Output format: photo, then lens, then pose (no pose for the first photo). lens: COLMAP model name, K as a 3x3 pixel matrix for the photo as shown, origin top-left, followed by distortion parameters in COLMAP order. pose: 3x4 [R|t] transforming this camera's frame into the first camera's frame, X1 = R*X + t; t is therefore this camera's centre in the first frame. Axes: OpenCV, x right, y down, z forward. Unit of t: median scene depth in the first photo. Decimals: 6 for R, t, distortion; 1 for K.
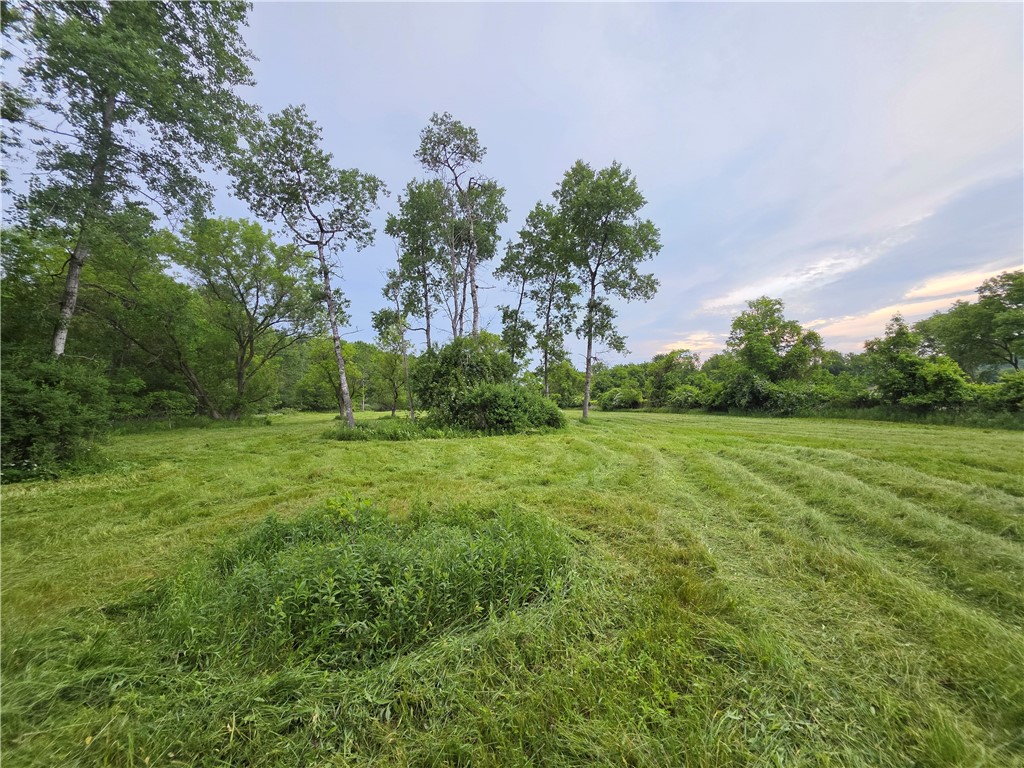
lens RADIAL K [[410.9, 0, 514.3], [0, 410.9, 384.0], [0, 0, 1]] dist [0.004626, 0.000395]
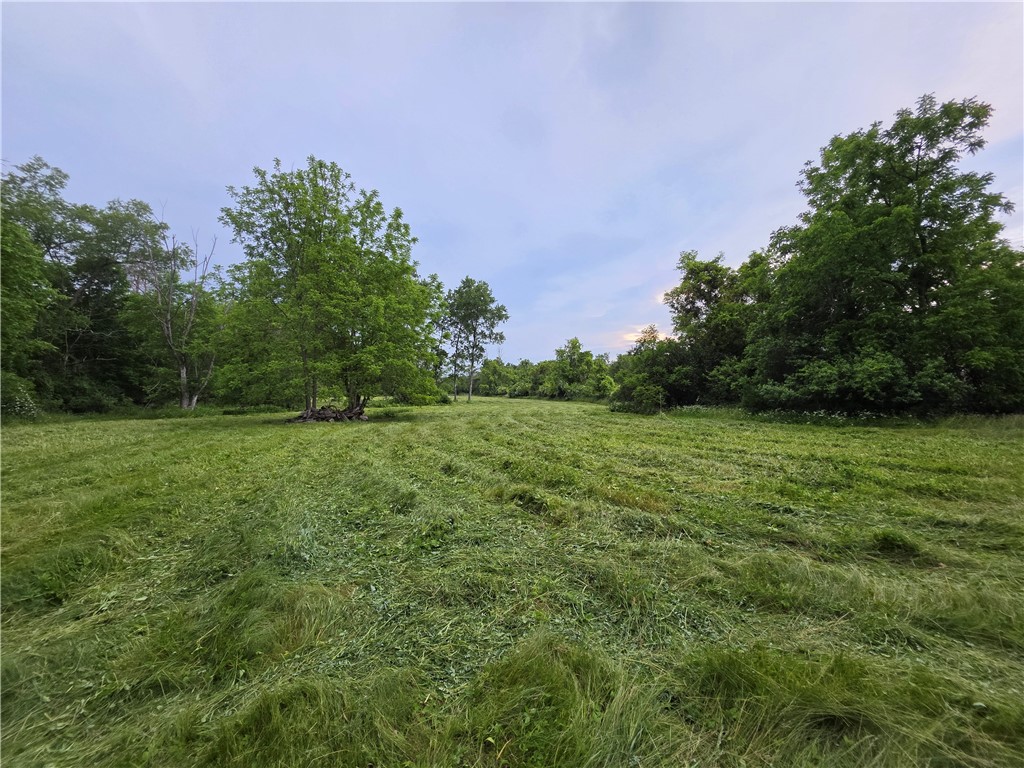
lens RADIAL K [[410.9, 0, 510.6], [0, 410.9, 388.7], [0, 0, 1]] dist [0.004626, 0.000395]
pose [[0.994939, 0.013545, 0.099564, 0.221406], [-0.017722, 0.998994, 0.041190, -0.086069], [-0.098906, -0.042746, 0.994178, -1.402034]]
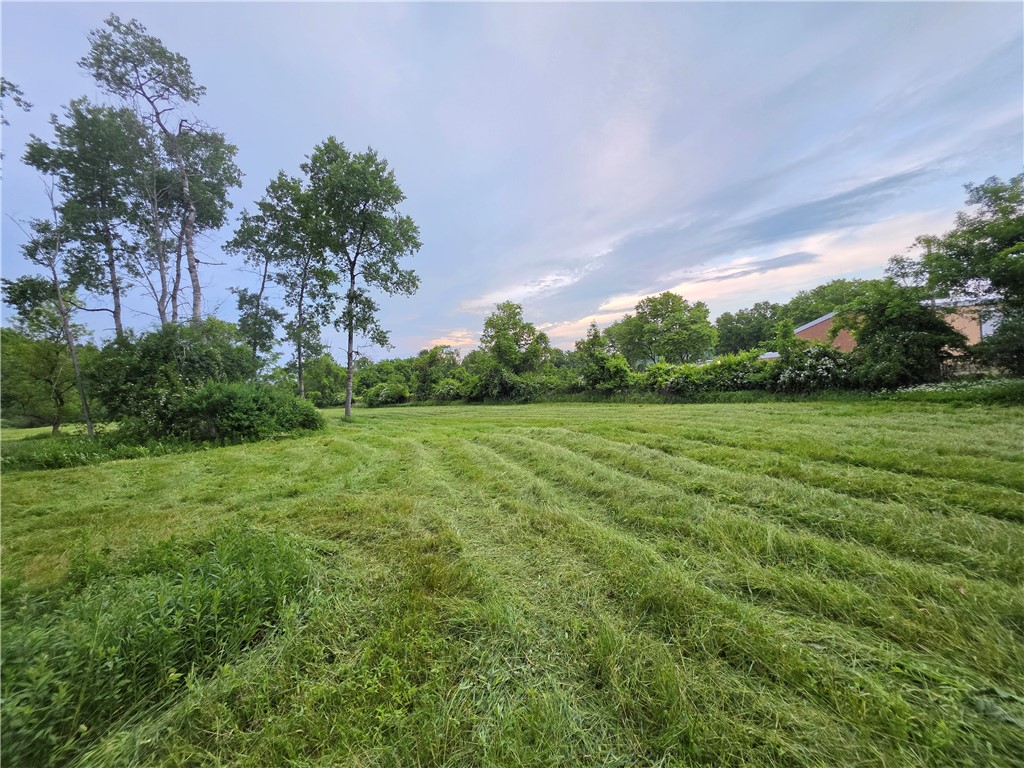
lens RADIAL K [[410.9, 0, 513.5], [0, 410.9, 383.2], [0, 0, 1]] dist [0.004626, 0.000395]
pose [[0.852552, -0.029357, 0.521817, 0.009646], [0.023672, 0.999566, 0.017559, 0.000038], [-0.522106, -0.002618, 0.852877, 0.002124]]
